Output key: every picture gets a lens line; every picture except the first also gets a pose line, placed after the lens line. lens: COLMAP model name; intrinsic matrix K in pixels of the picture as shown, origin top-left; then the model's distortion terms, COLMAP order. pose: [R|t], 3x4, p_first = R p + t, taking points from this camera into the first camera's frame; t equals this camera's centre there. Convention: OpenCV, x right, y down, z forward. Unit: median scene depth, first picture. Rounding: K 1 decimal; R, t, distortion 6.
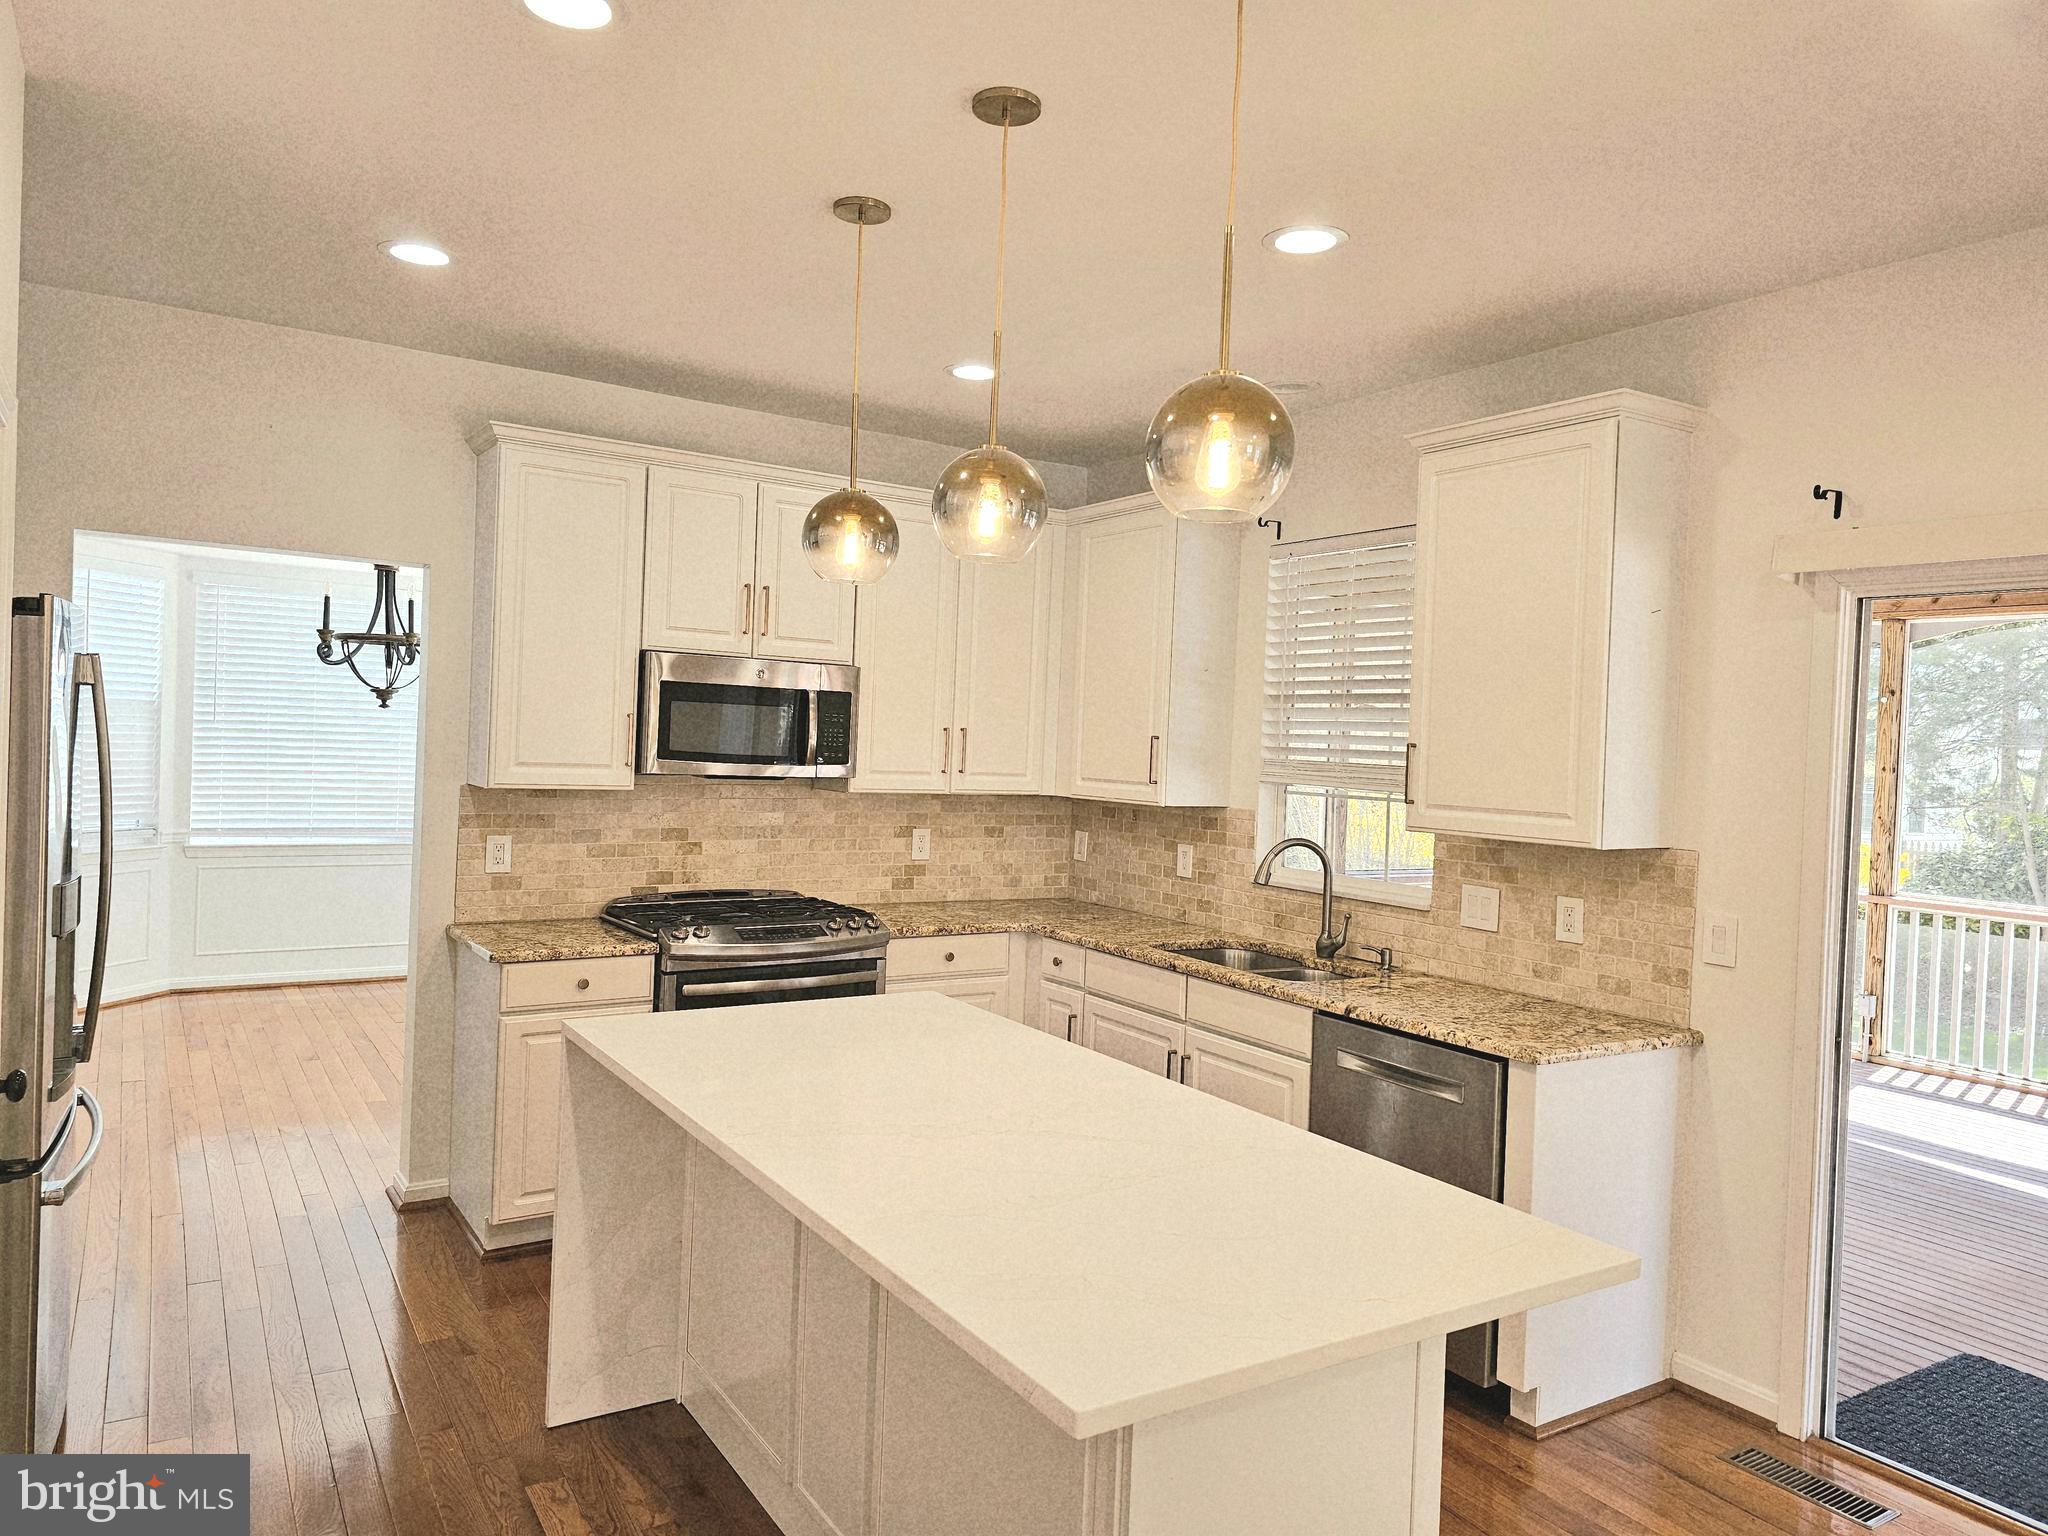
lens RADIAL K [[1413.2, 0, 1024.0], [0, 1413.2, 768.0], [0, 0, 1]] dist [0.040201, -0.001985]
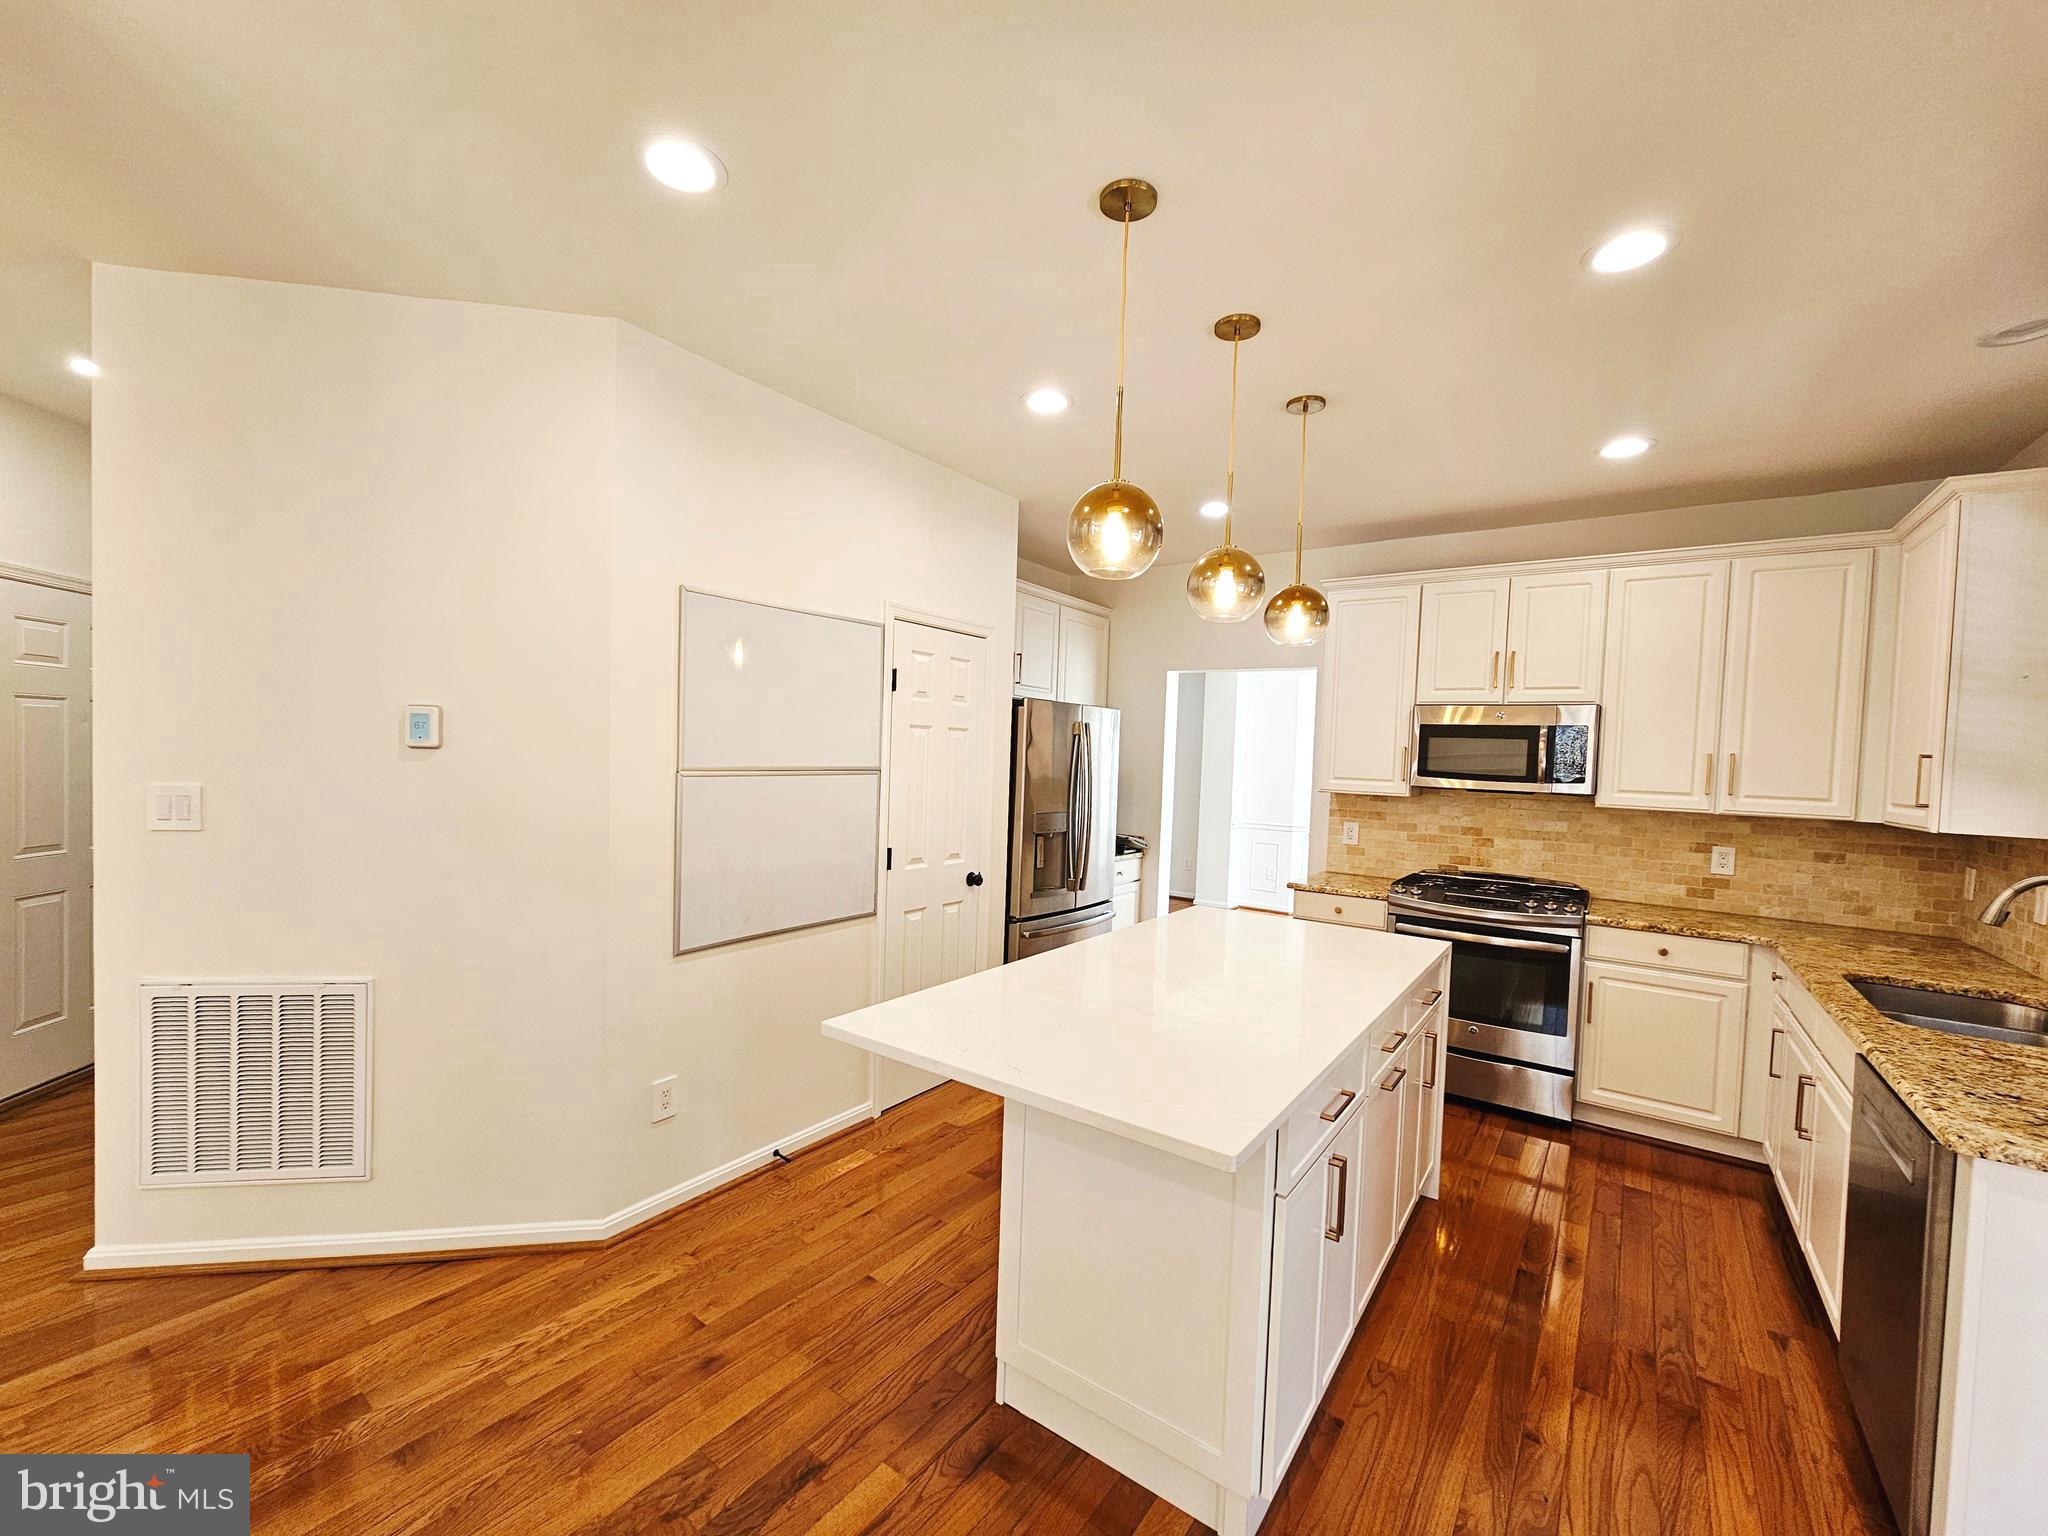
lens RADIAL K [[841.2, 0, 1020.9], [0, 841.2, 774.2], [0, 0, 1]] dist [-0.001389, 0.000553]
pose [[0.342182, -0.004415, -0.939623, 0.407061], [-0.044544, 0.998788, -0.020915, 0.026734], [0.938577, 0.049012, 0.341571, 0.269345]]
